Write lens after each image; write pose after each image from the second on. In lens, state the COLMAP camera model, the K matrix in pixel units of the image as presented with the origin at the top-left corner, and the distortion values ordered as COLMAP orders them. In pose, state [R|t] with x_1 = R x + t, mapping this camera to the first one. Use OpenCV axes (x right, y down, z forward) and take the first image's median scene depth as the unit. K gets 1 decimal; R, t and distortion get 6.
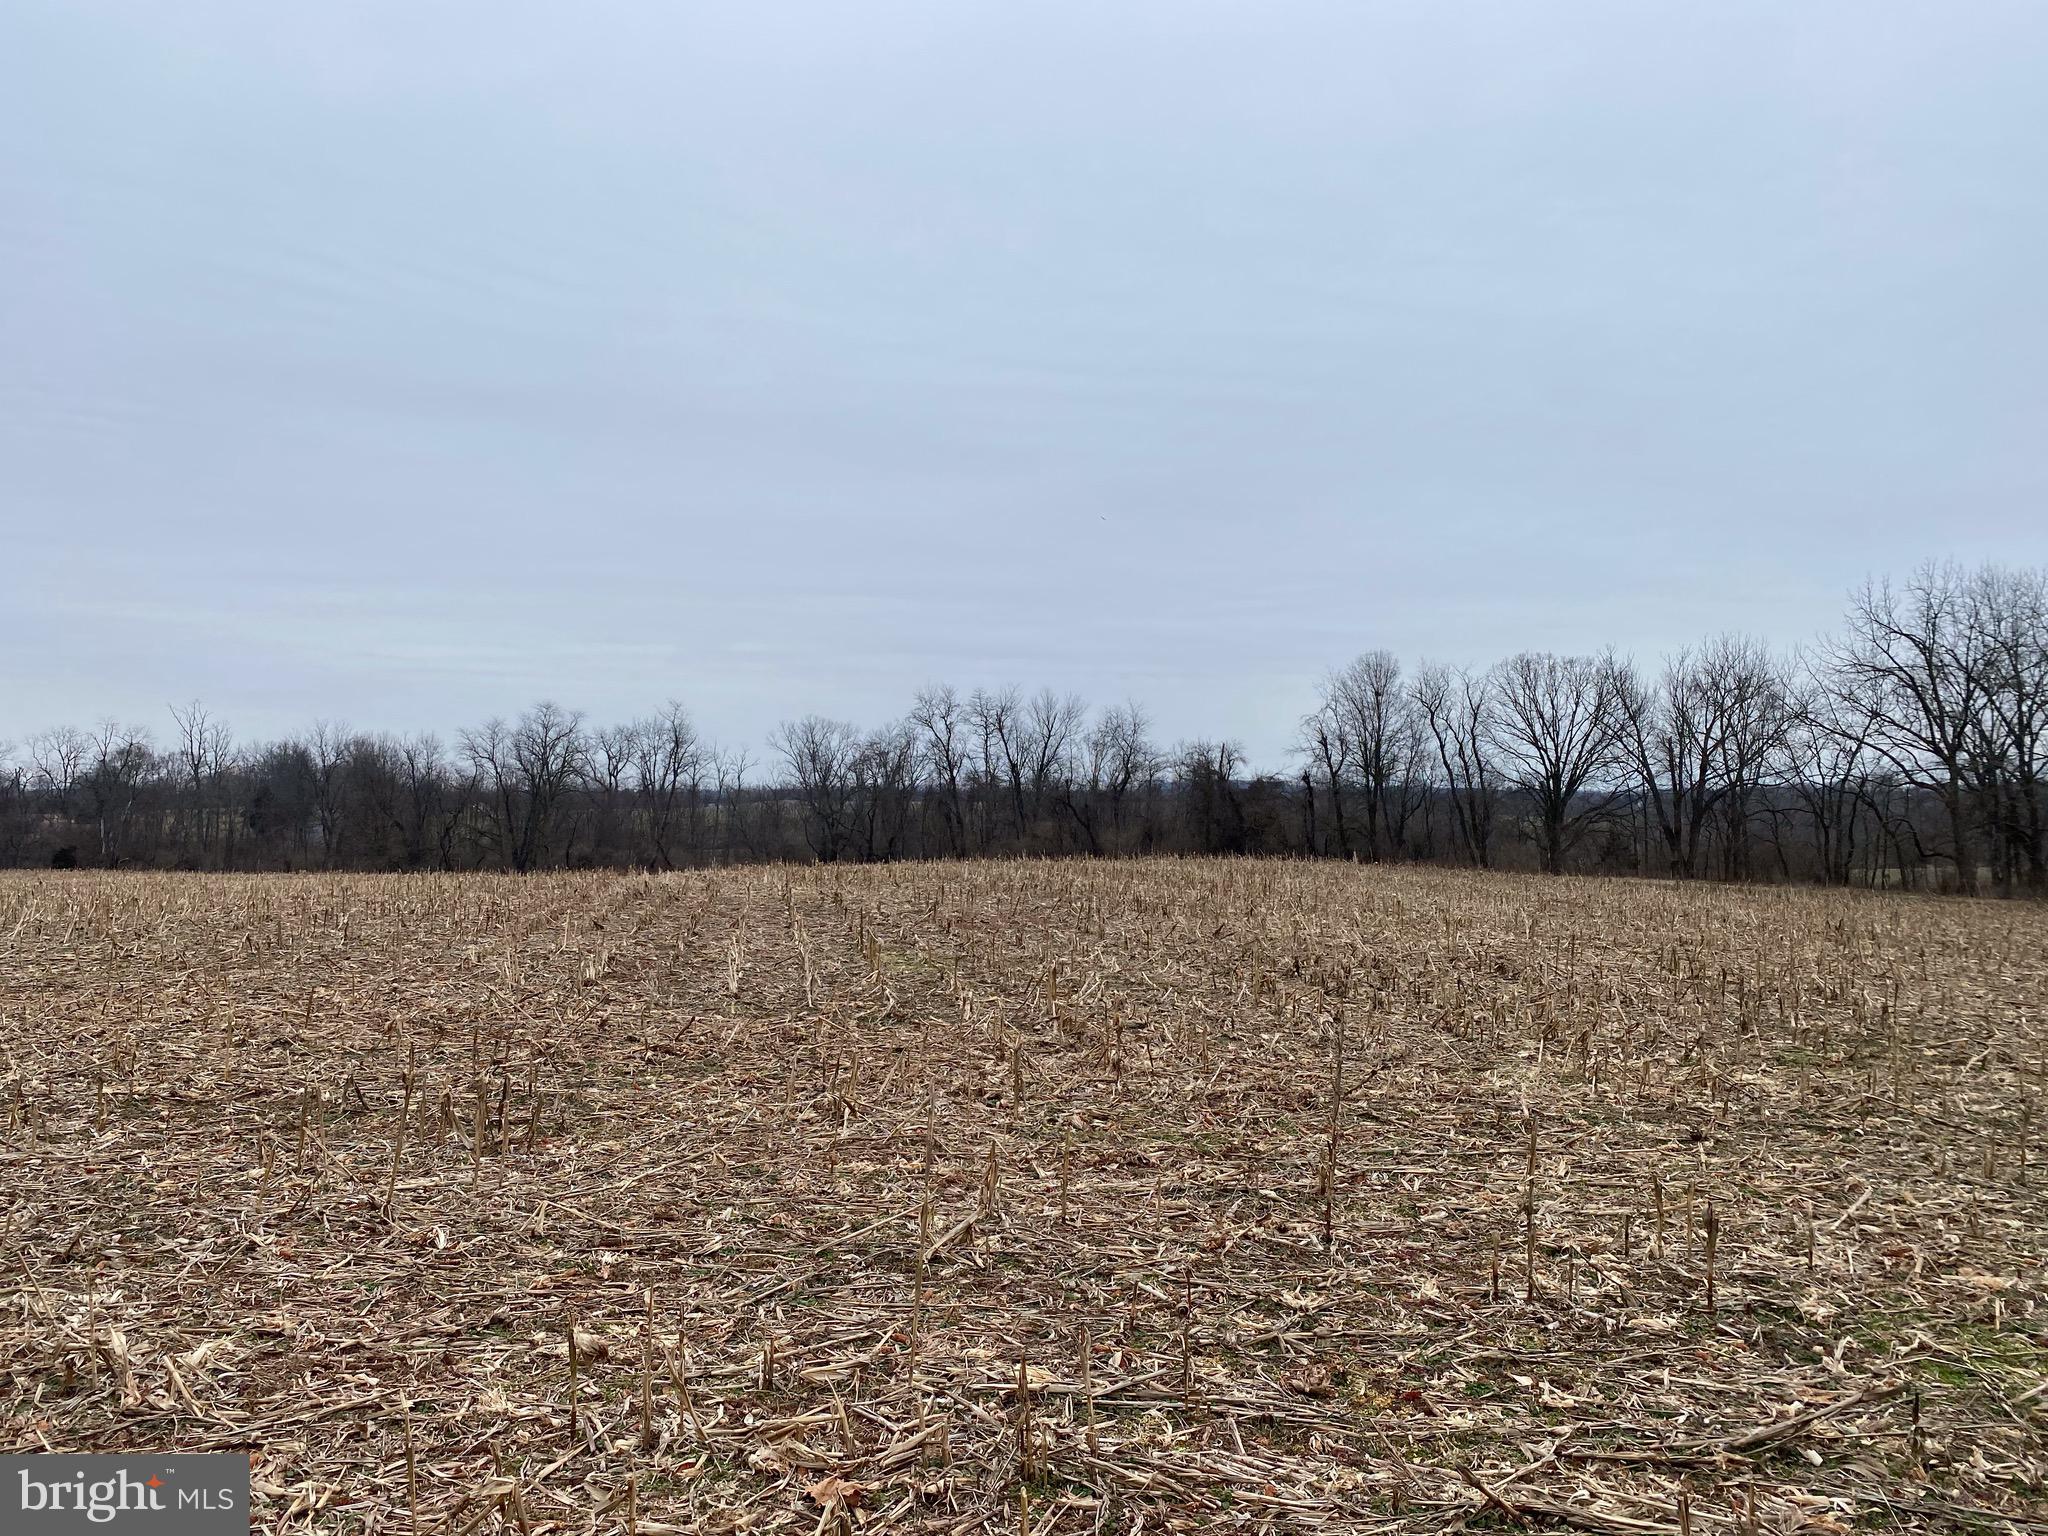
lens RADIAL K [[1564.3, 0, 981.3], [0, 1564.3, 683.7], [0, 0, 1]] dist [0.020734, 0.001904]
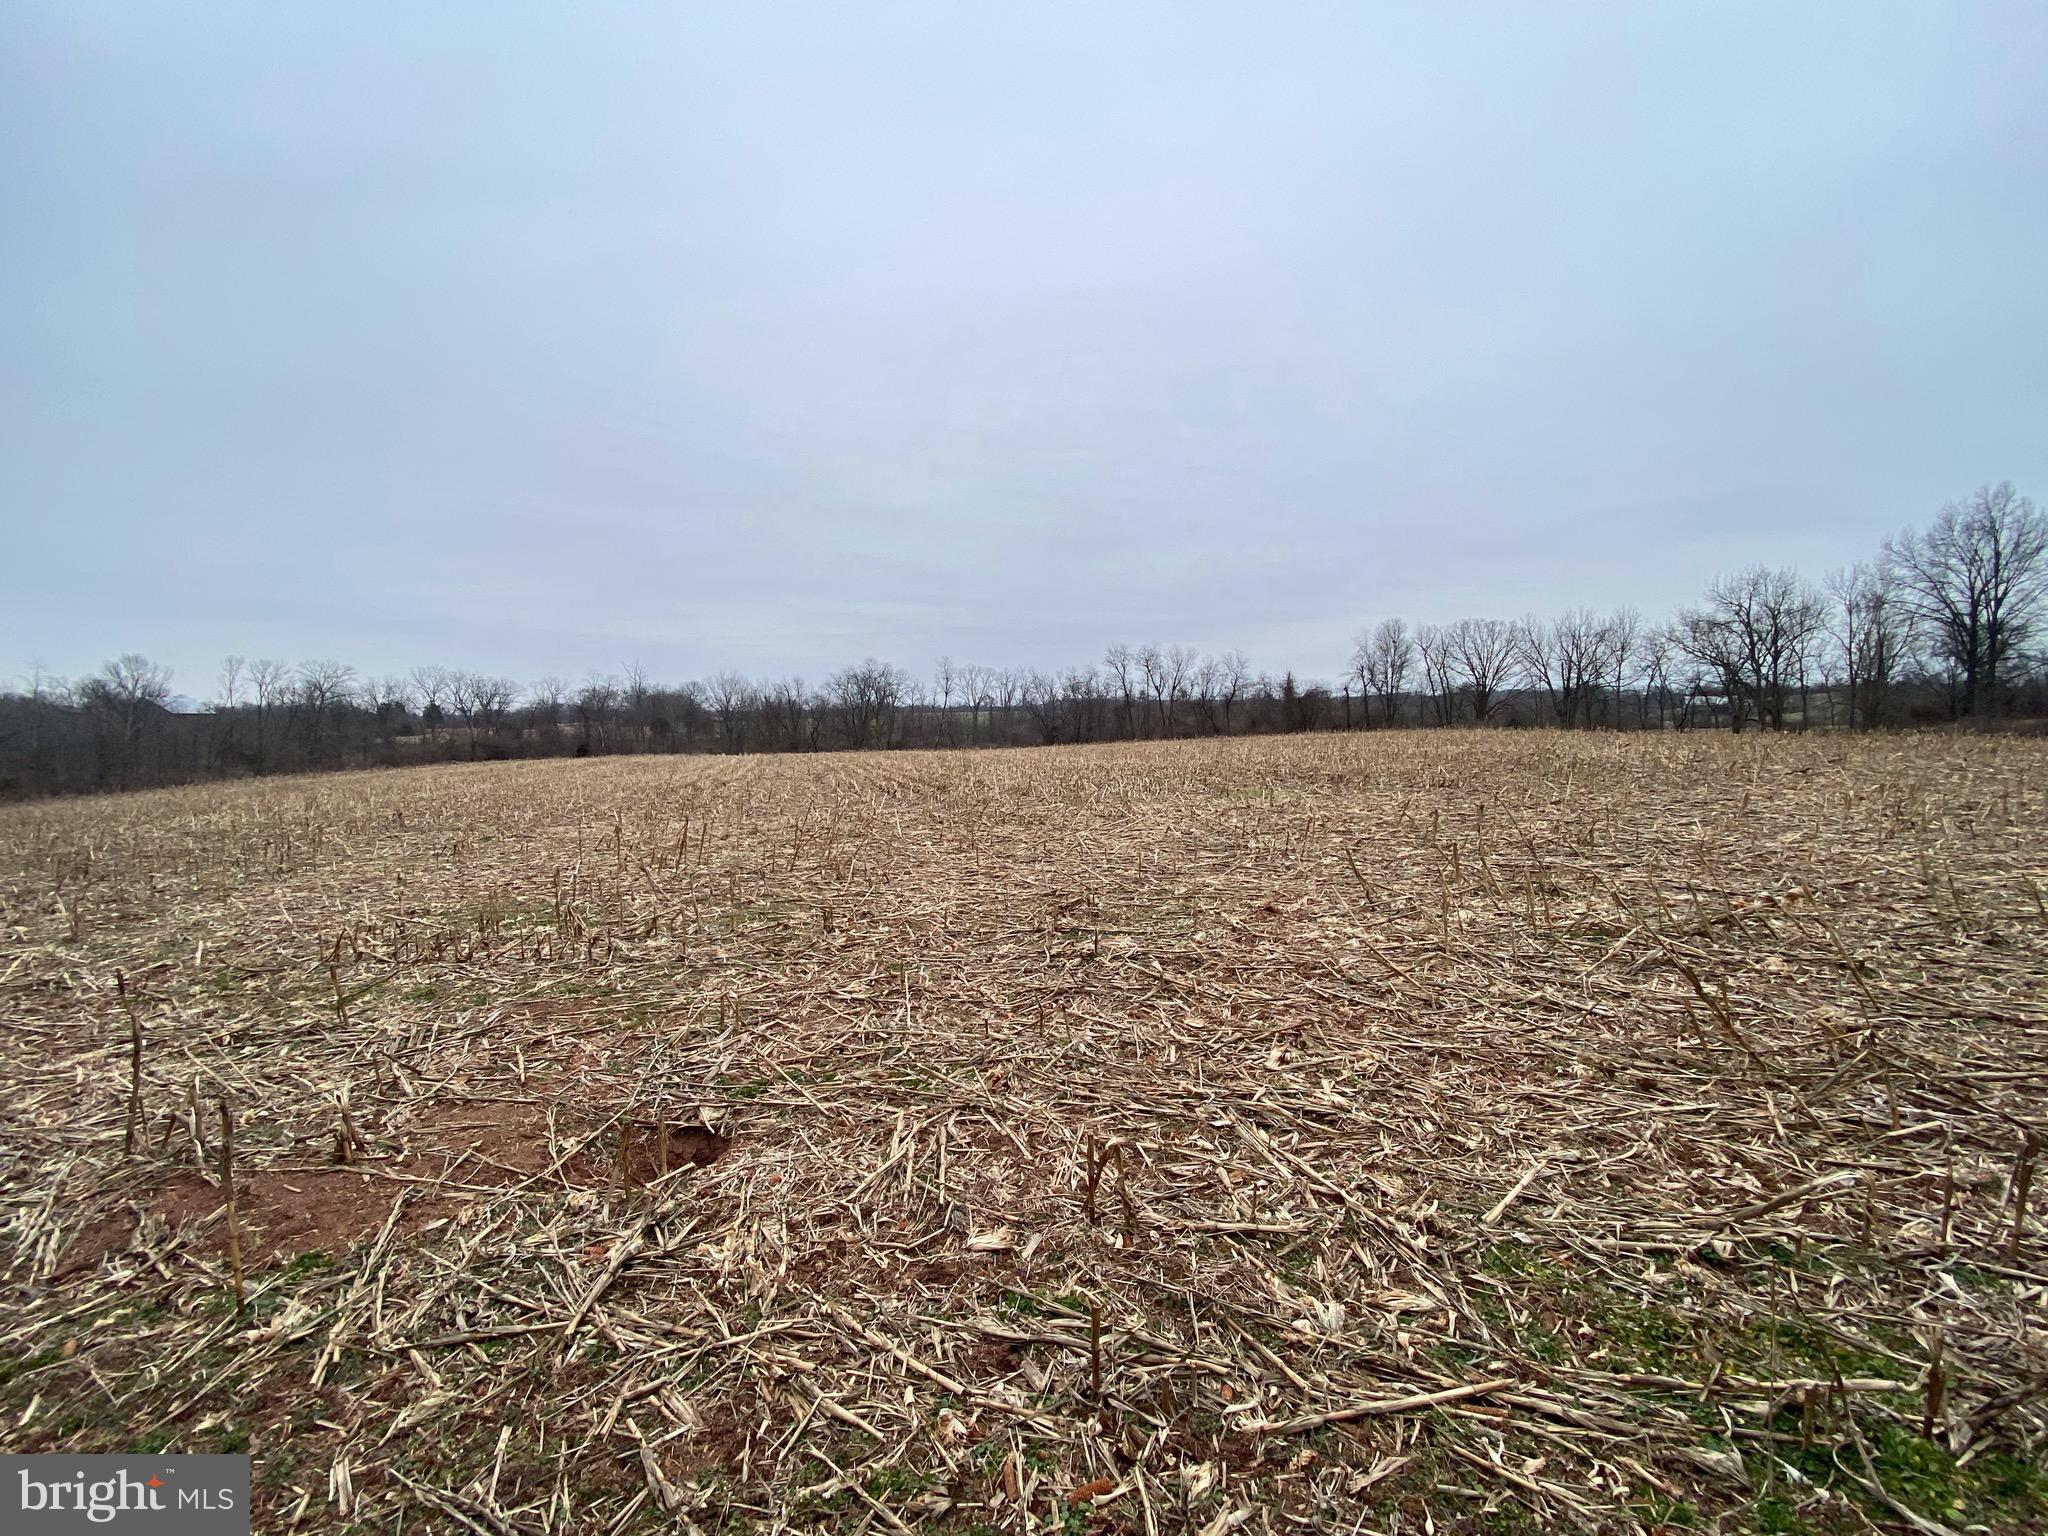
lens RADIAL K [[824.3, 0, 1008.7], [0, 824.3, 721.0], [0, 0, 1]] dist [0.063540, -0.039266]
pose [[0.998088, -0.021397, 0.057989, -0.247203], [0.016281, 0.996049, 0.087304, 0.005216], [-0.059628, -0.086193, 0.994492, 0.048609]]
